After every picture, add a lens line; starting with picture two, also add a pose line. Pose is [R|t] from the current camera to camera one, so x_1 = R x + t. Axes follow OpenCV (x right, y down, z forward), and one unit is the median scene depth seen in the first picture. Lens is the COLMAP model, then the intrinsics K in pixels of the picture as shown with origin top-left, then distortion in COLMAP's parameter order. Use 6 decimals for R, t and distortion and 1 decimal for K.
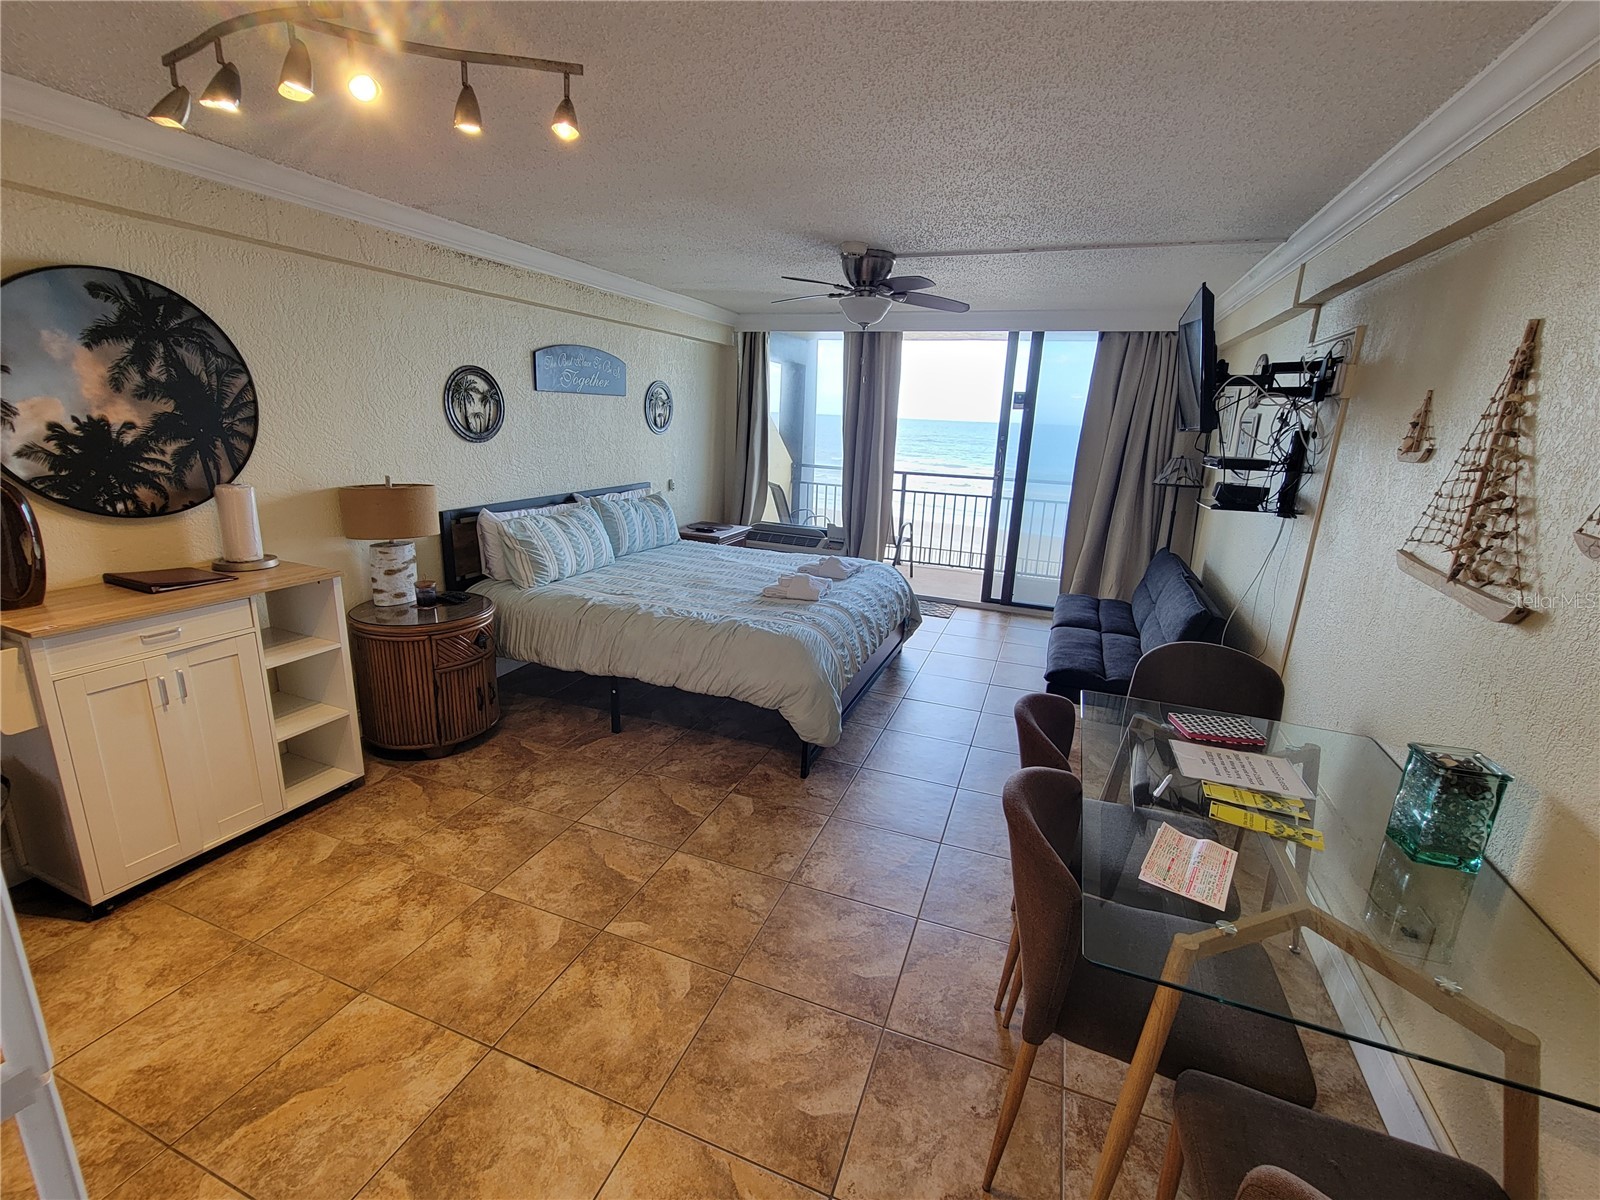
lens RADIAL K [[691.8, 0, 794.8], [0, 691.8, 600.4], [0, 0, 1]] dist [0.001099, -0.000004]
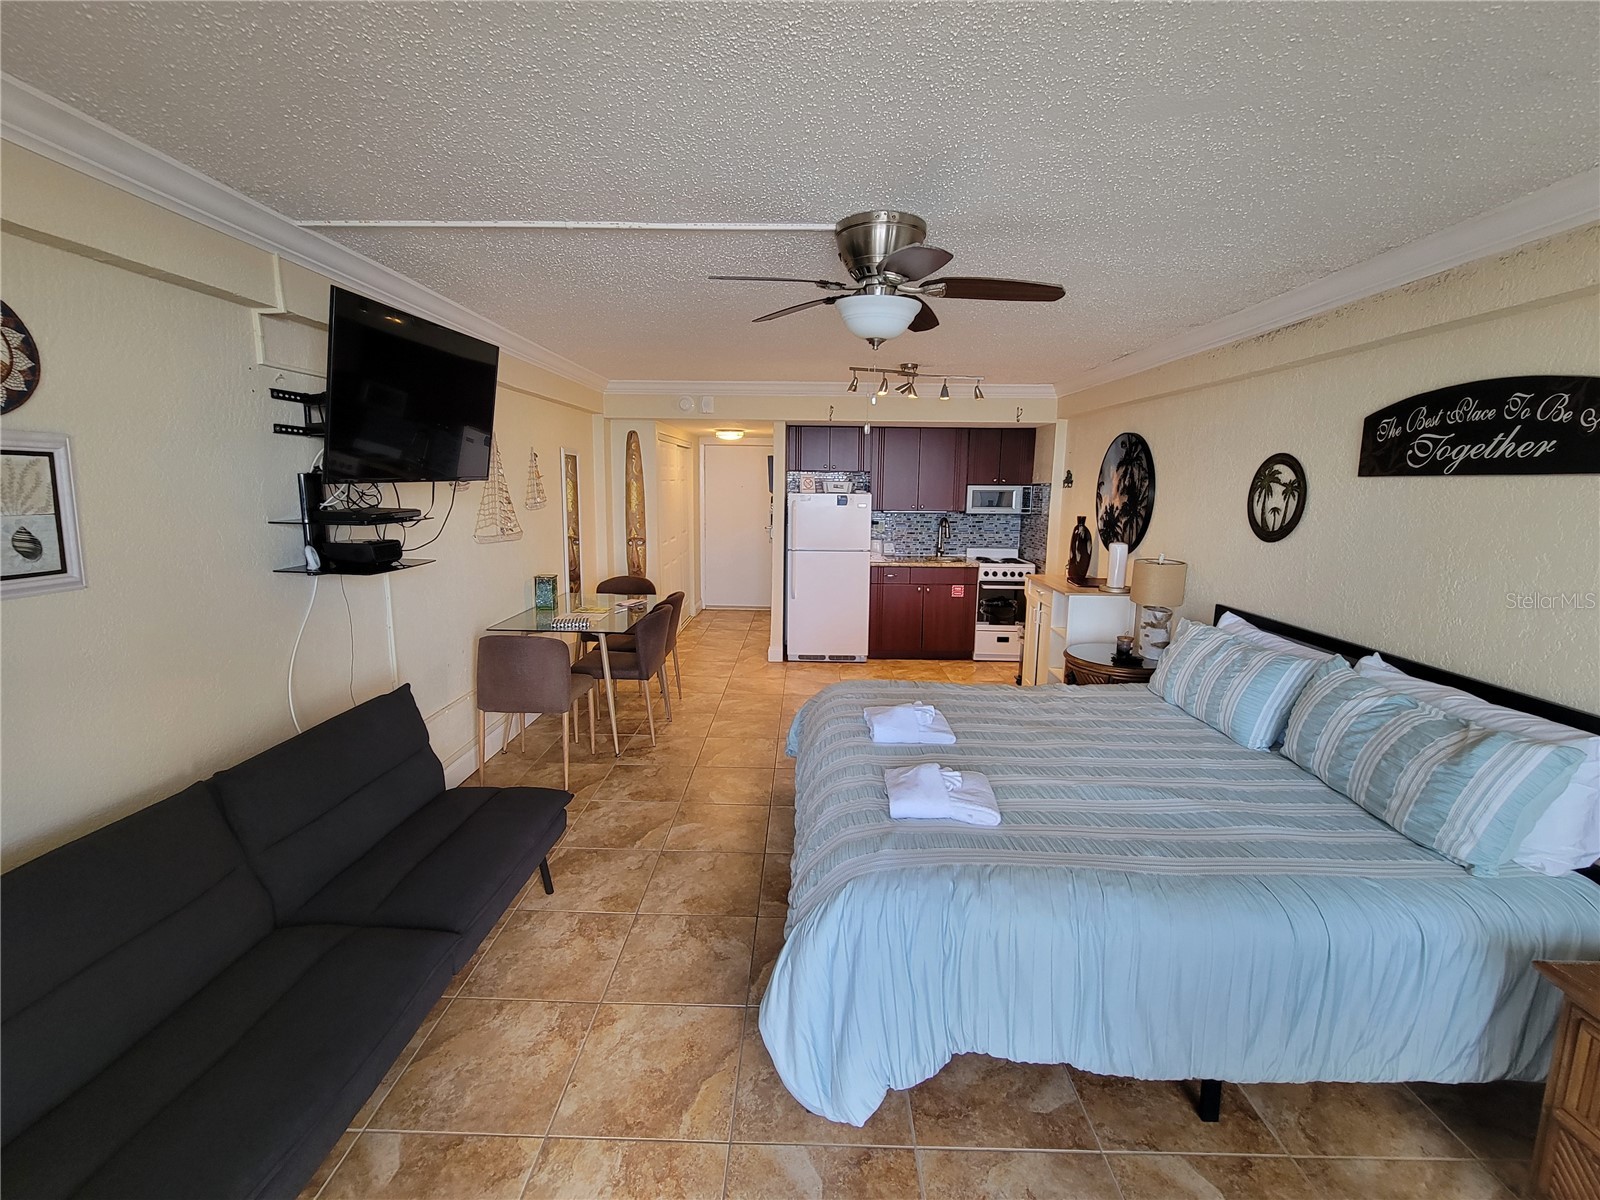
lens RADIAL K [[691.8, 0, 790.0], [0, 691.8, 584.7], [0, 0, 1]] dist [0.001099, -0.000004]
pose [[-0.945683, -0.004940, -0.325053, 0.394464], [-0.134990, 0.915575, 0.378815, -0.464495], [0.295738, 0.402118, -0.866510, 1.740161]]
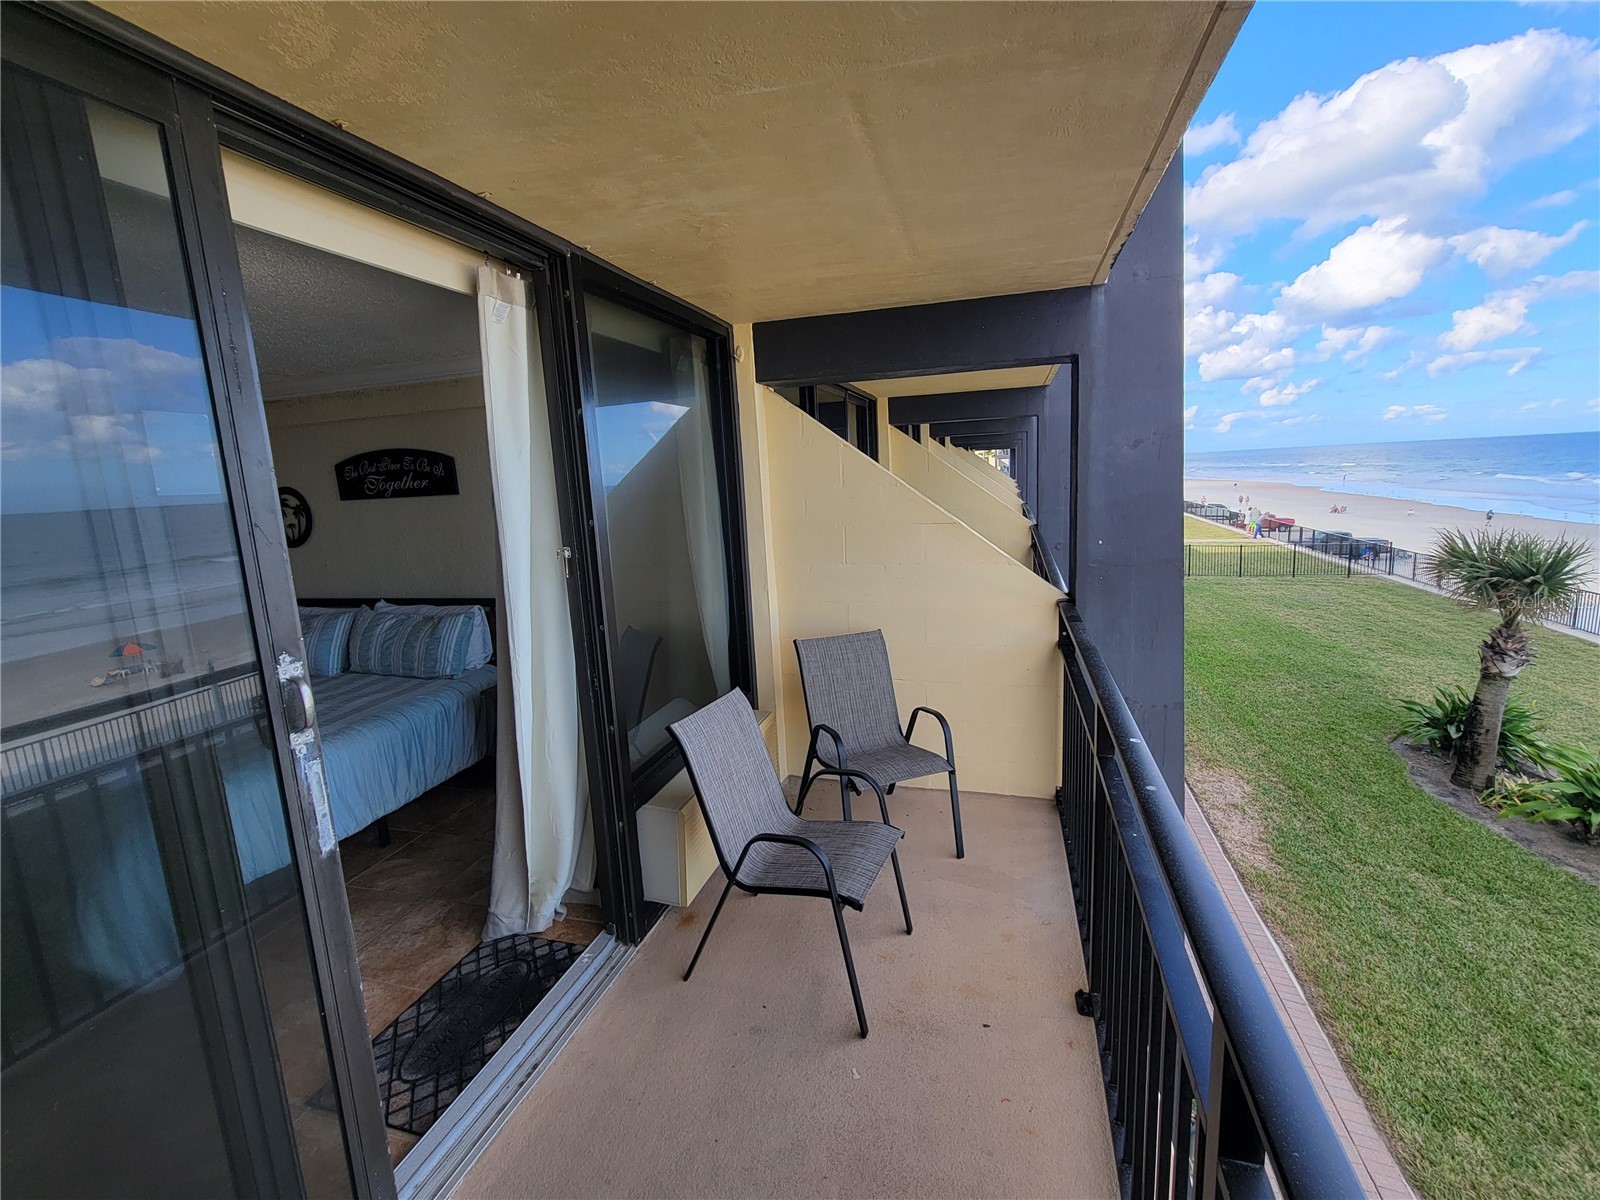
lens RADIAL K [[691.8, 0, 805.9], [0, 691.8, 600.9], [0, 0, 1]] dist [0.001099, -0.000004]
pose [[0.079372, 0.126319, -0.988809, 1.051674], [-0.213017, 0.971175, 0.106967, -0.520942], [0.973819, 0.202143, 0.103992, 2.013883]]
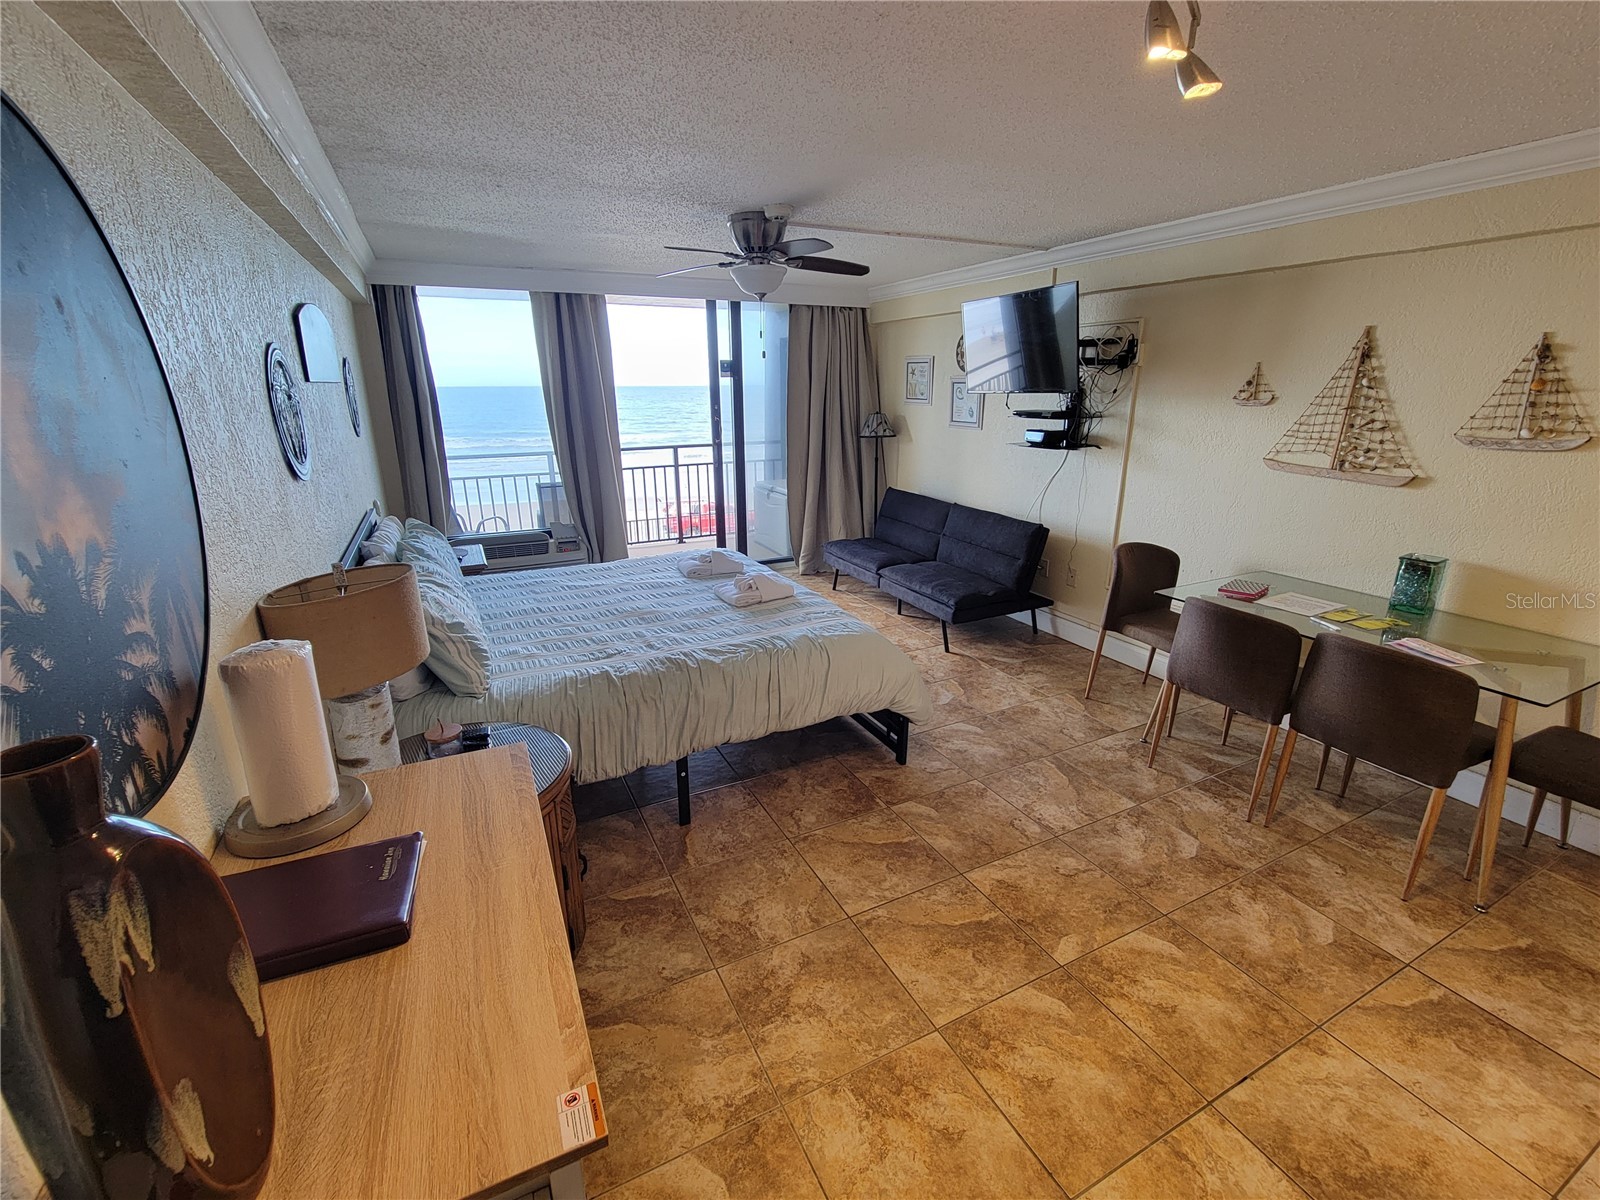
lens RADIAL K [[691.8, 0, 801.3], [0, 691.8, 600.7], [0, 0, 1]] dist [0.001099, -0.000004]
pose [[0.674408, -0.262317, 0.690191, -0.669588], [0.224716, 0.963340, 0.146554, -0.140465], [-0.703333, 0.056260, 0.708631, 0.360994]]
